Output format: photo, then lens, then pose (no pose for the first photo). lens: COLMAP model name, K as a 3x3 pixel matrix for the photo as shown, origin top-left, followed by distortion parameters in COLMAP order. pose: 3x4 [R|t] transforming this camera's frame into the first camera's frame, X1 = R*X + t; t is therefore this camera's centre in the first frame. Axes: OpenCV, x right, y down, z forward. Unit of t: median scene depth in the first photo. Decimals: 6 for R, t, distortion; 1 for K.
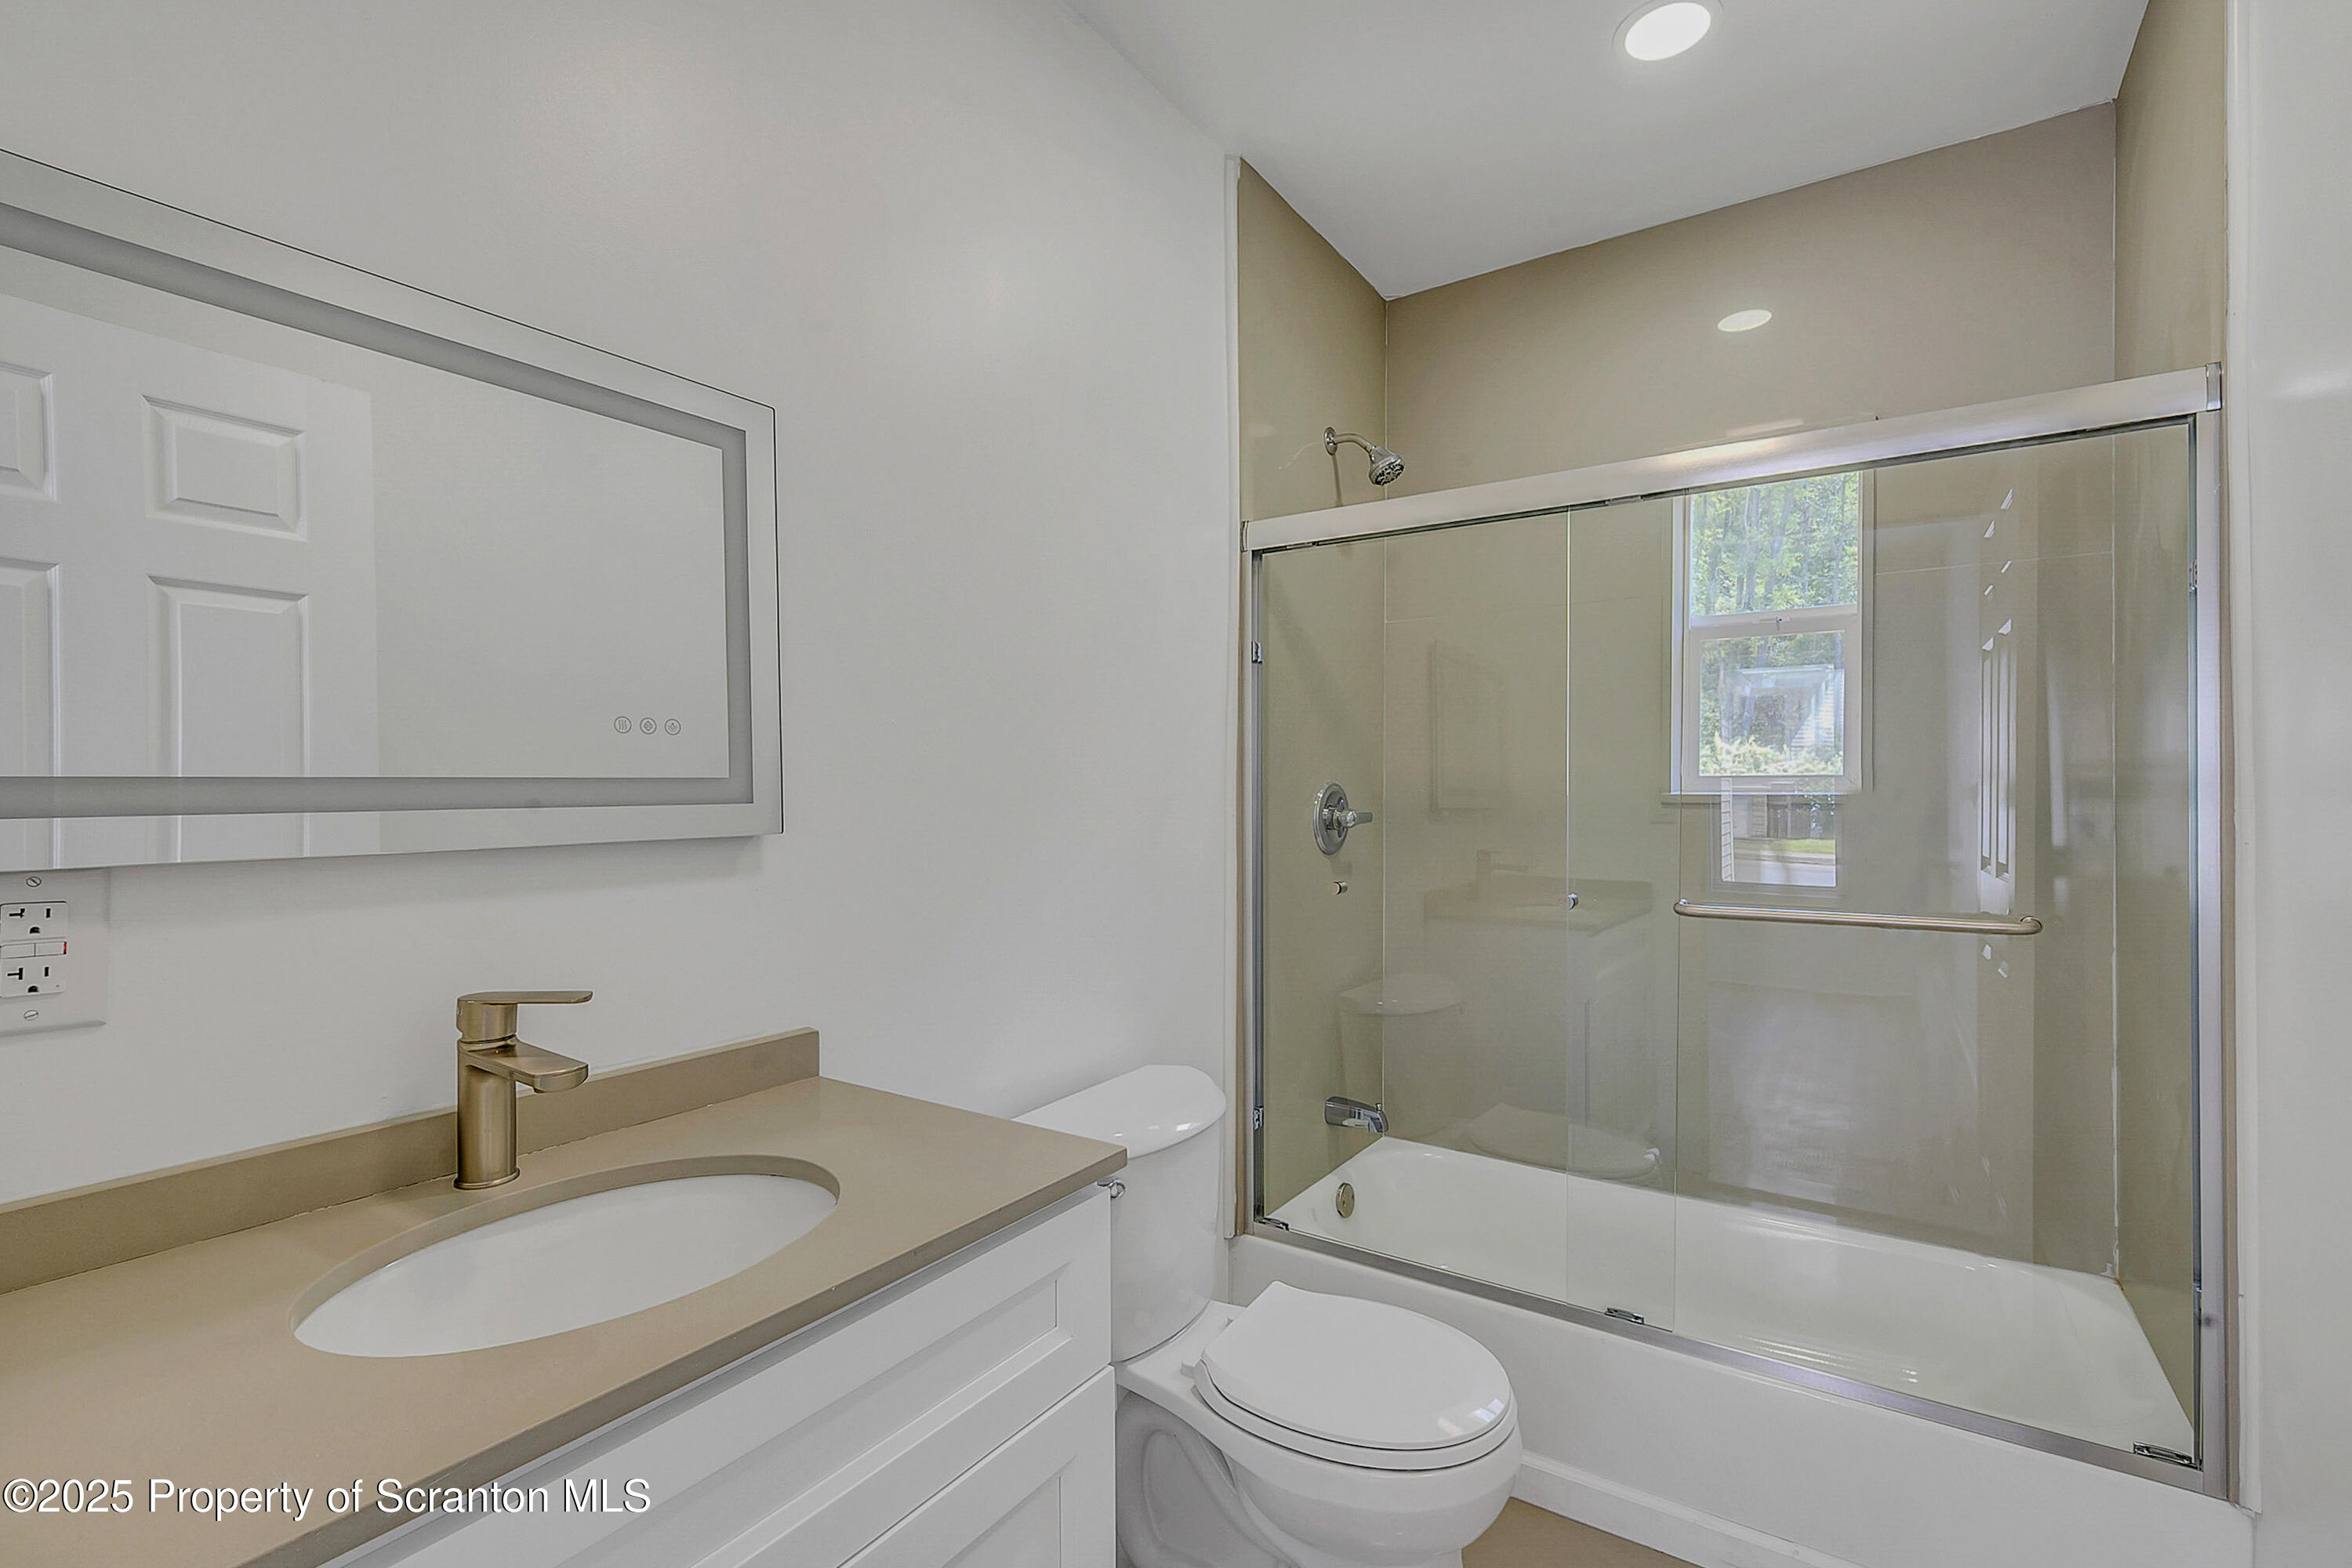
lens RADIAL K [[1070.8, 0, 1186.0], [0, 1070.8, 802.0], [0, 0, 1]] dist [0.016881, 0.000104]
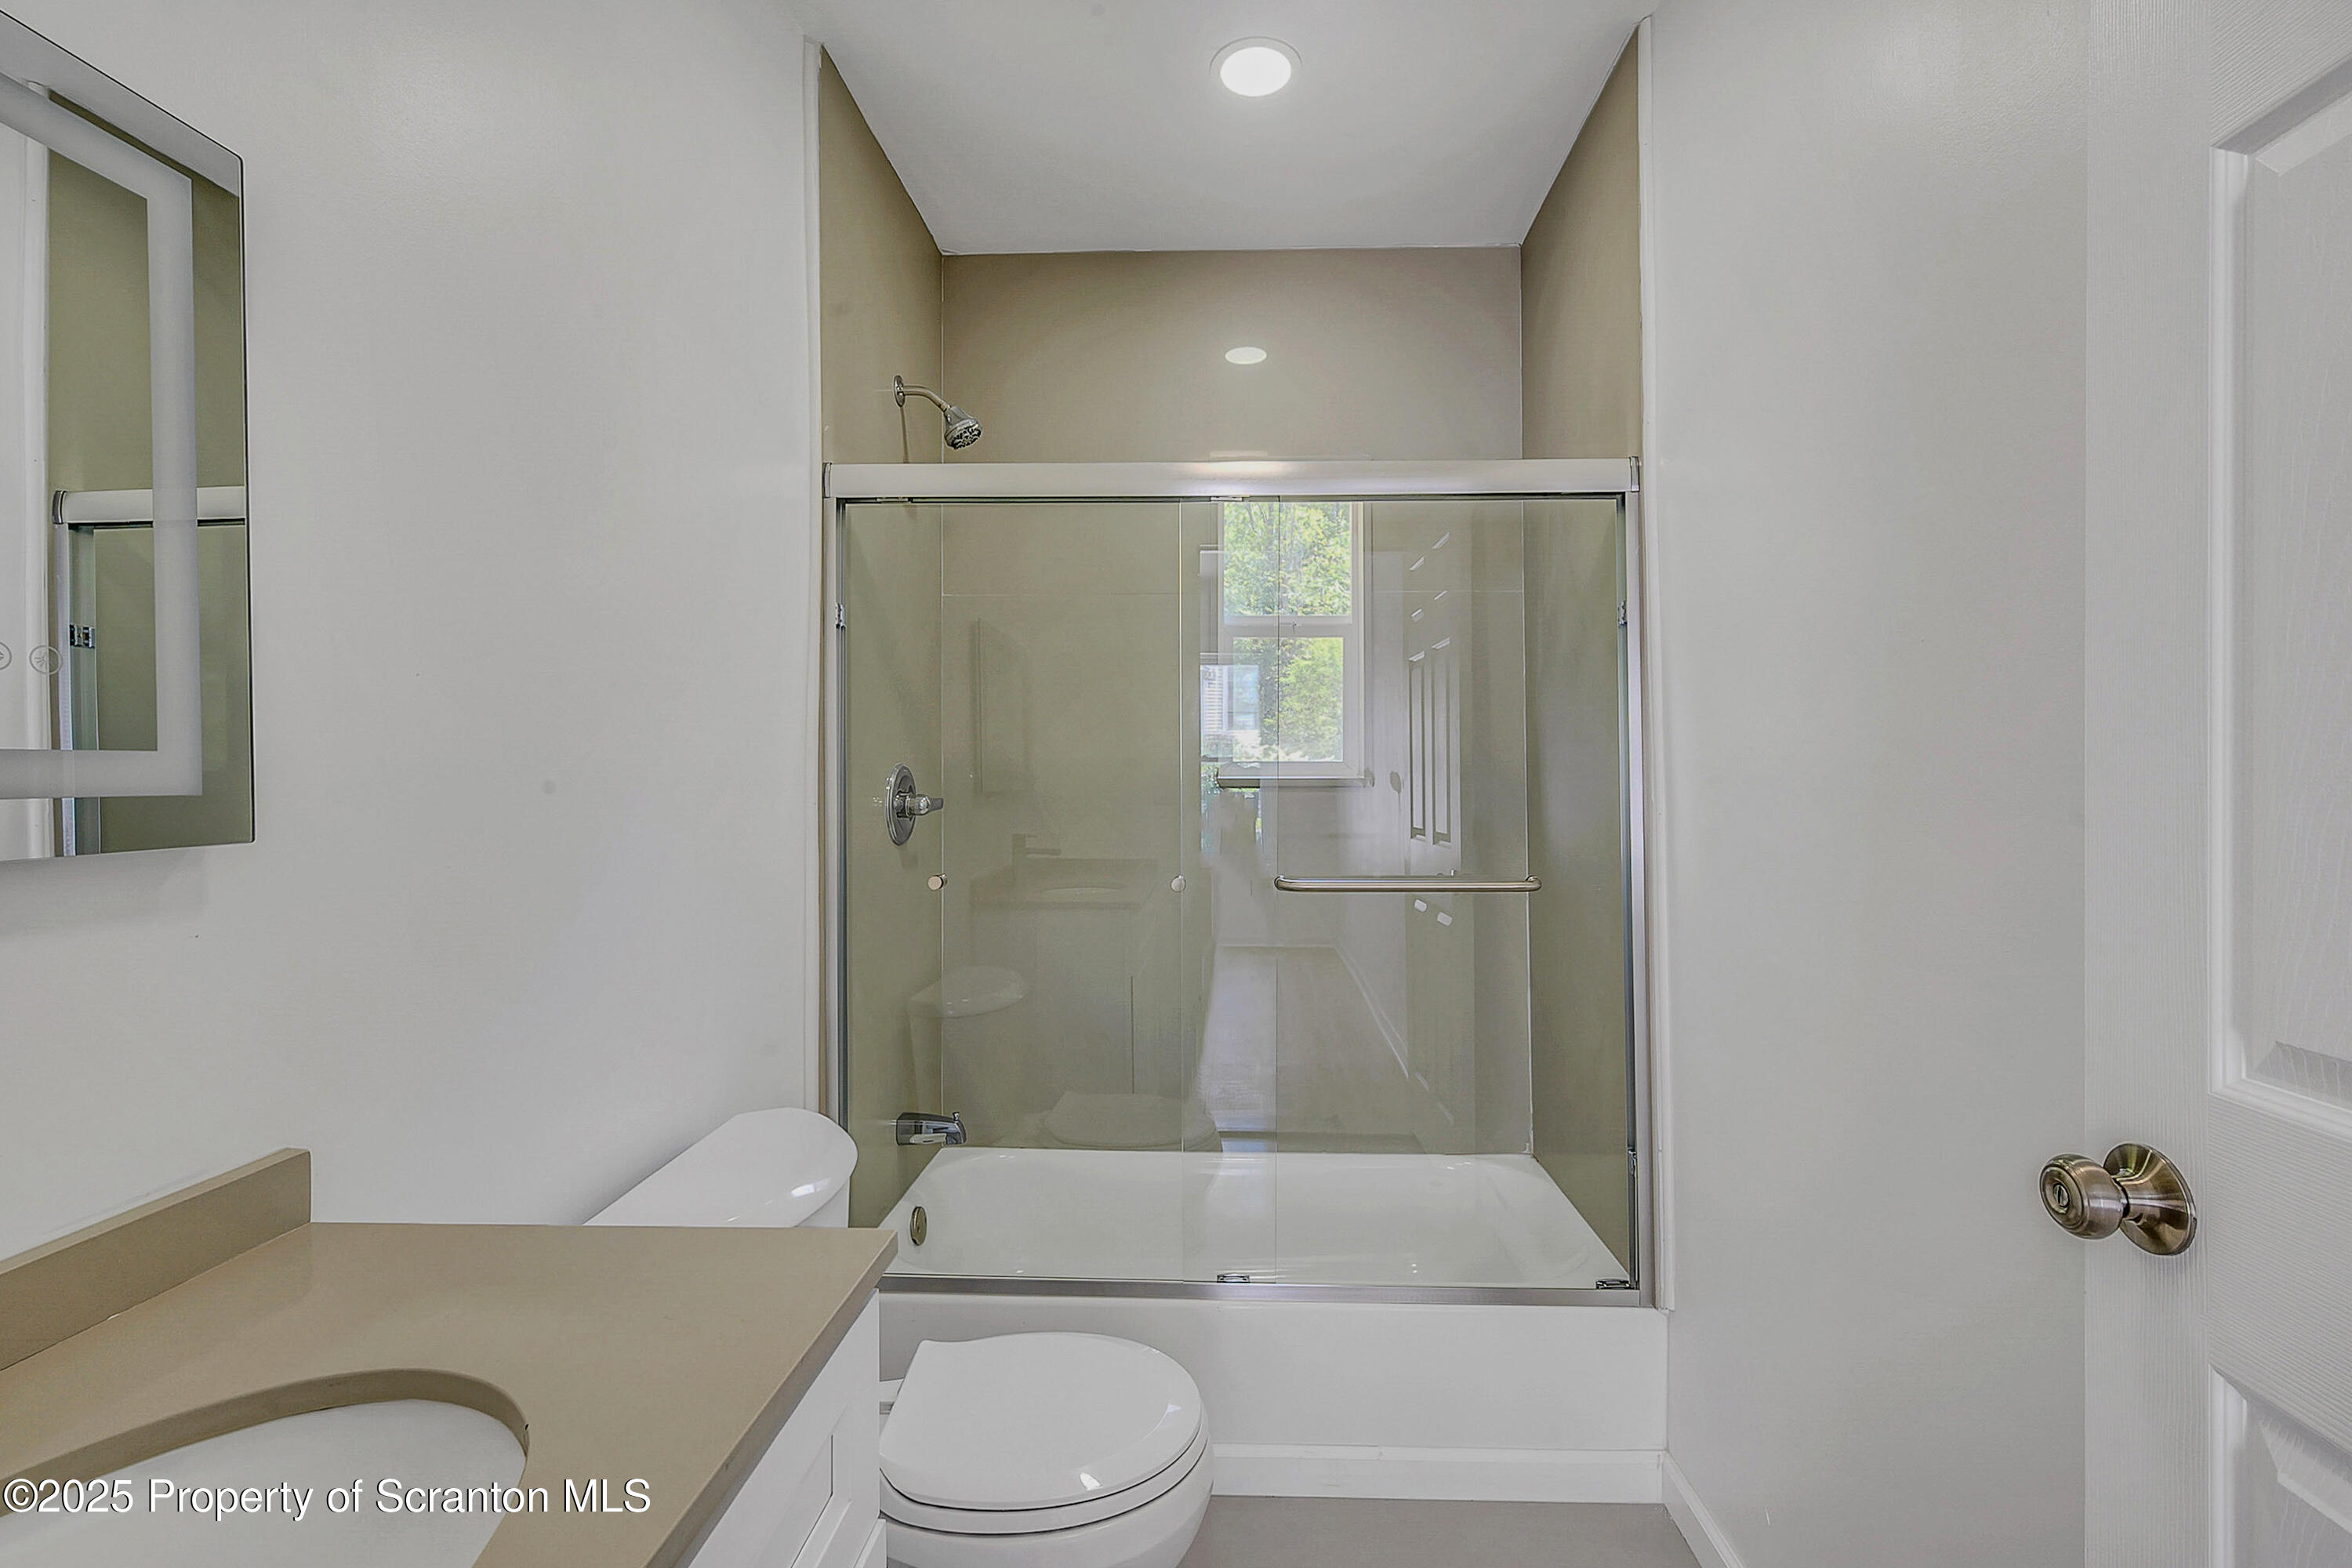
lens RADIAL K [[1070.8, 0, 1176.5], [0, 1070.8, 767.3], [0, 0, 1]] dist [0.016881, 0.000104]
pose [[0.852487, 0.002986, 0.522740, -0.142537], [0.005740, 0.999870, -0.015072, -0.001784], [-0.522717, 0.015849, 0.852359, 0.106074]]
